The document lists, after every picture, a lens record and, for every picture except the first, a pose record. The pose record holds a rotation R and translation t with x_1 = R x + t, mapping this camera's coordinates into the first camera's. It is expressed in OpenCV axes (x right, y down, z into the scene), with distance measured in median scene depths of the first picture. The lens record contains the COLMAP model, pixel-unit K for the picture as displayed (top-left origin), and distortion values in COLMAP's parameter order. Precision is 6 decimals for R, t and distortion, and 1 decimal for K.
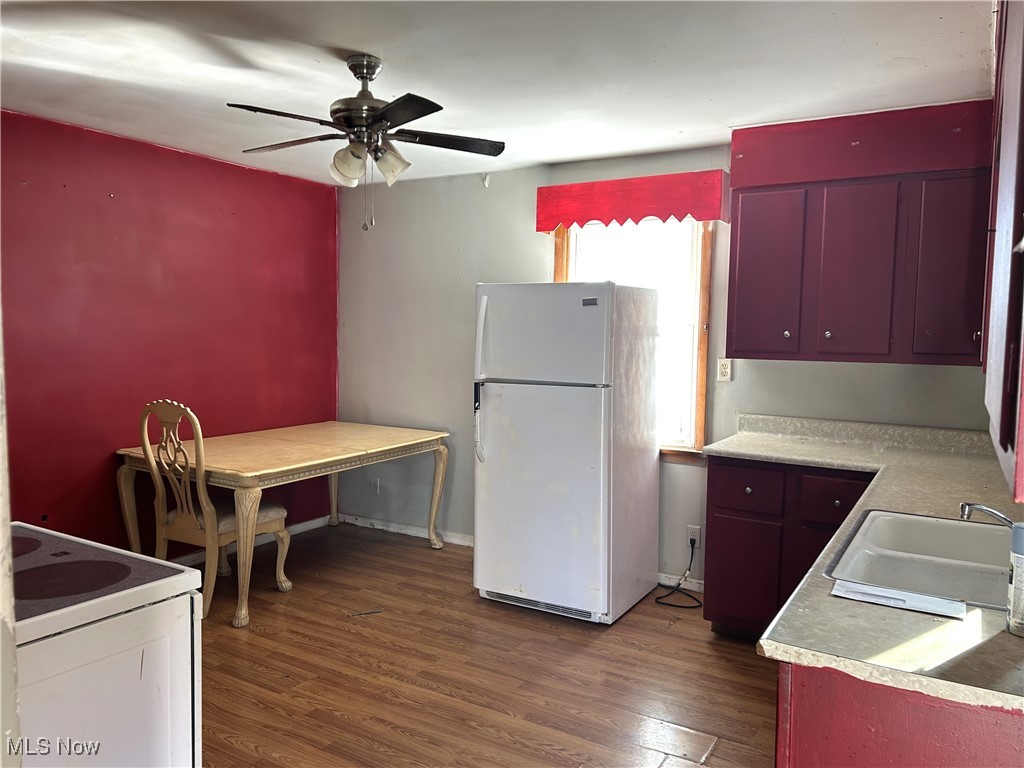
lens RADIAL K [[765.6, 0, 508.7], [0, 765.6, 384.3], [0, 0, 1]] dist [0.072692, -0.073330]
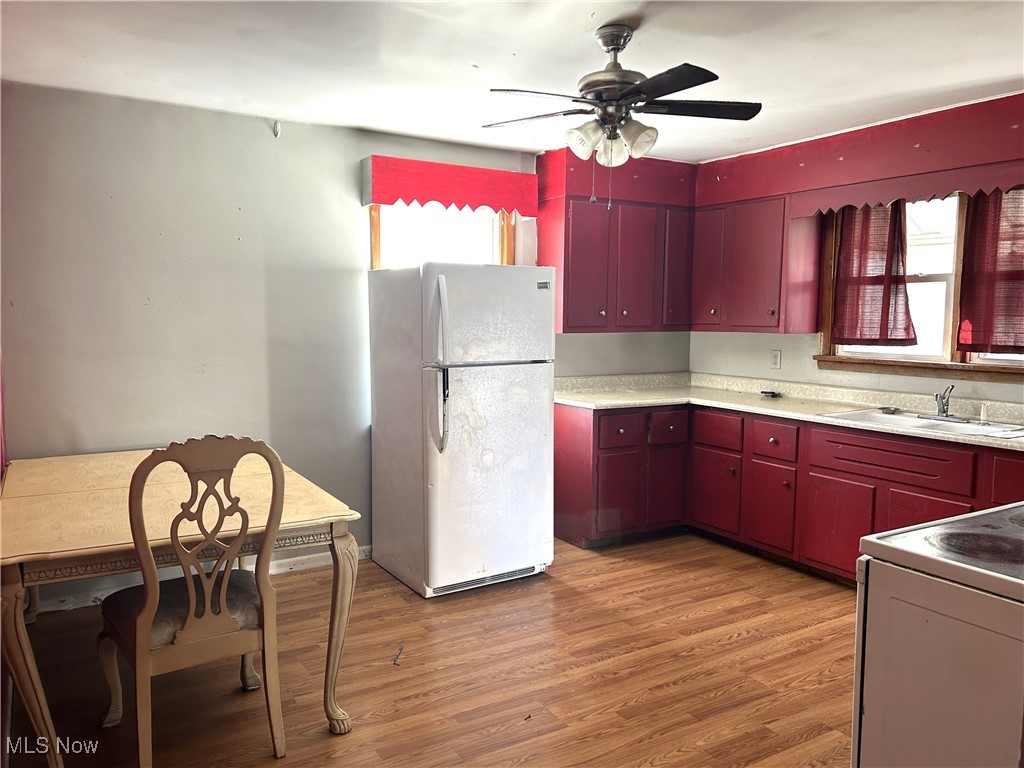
lens RADIAL K [[765.6, 0, 509.0], [0, 765.6, 383.5], [0, 0, 1]] dist [0.072692, -0.073330]
pose [[0.463654, -0.093349, 0.881085, -0.902483], [0.063585, 0.995376, 0.071997, -0.049890], [-0.883732, 0.022642, 0.467446, 0.536801]]
